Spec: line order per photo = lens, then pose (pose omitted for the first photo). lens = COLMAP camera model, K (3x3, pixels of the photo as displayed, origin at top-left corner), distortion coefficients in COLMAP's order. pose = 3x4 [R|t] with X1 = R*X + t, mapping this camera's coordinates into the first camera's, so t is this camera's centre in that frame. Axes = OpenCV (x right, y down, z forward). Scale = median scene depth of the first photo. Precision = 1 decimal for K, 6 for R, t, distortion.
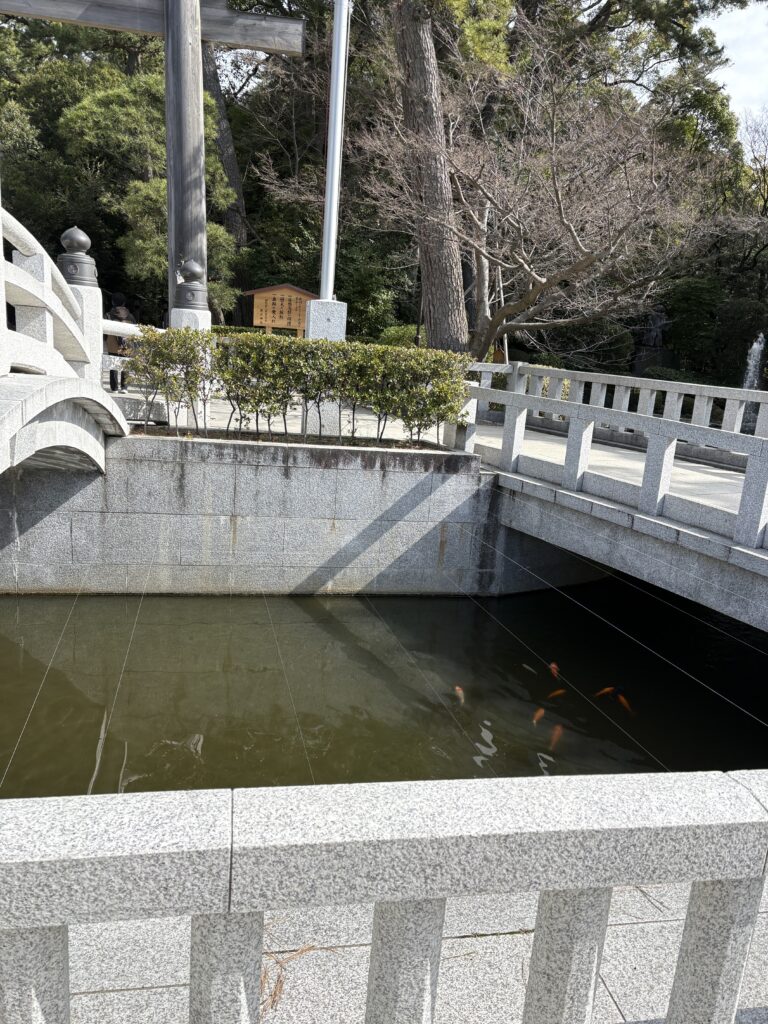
lens RADIAL K [[803.1, 0, 384.1], [0, 803.1, 538.7], [0, 0, 1]] dist [0.008907, 0.006677]
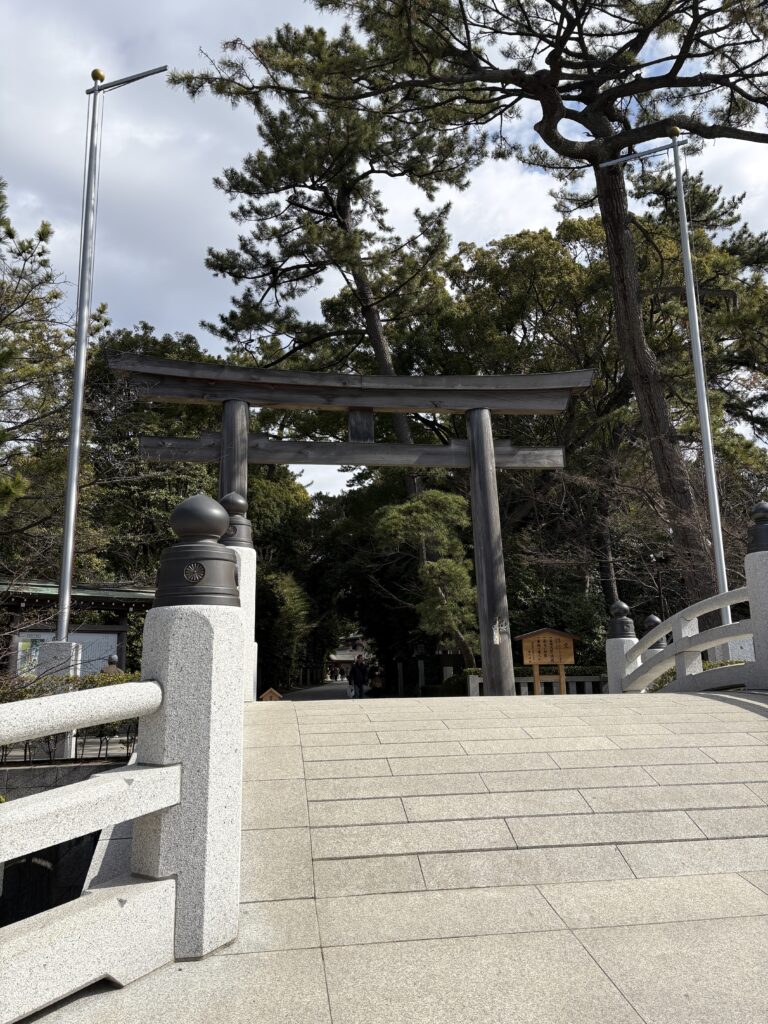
lens RADIAL K [[778.6, 0, 384.0], [0, 778.6, 512.0], [0, 0, 1]] dist [0.019398, 0.010812]
pose [[0.995306, -0.095125, -0.017796, -0.353519], [0.078181, 0.898737, -0.431462, 0.017200], [0.057037, 0.428045, 0.901956, -0.170853]]
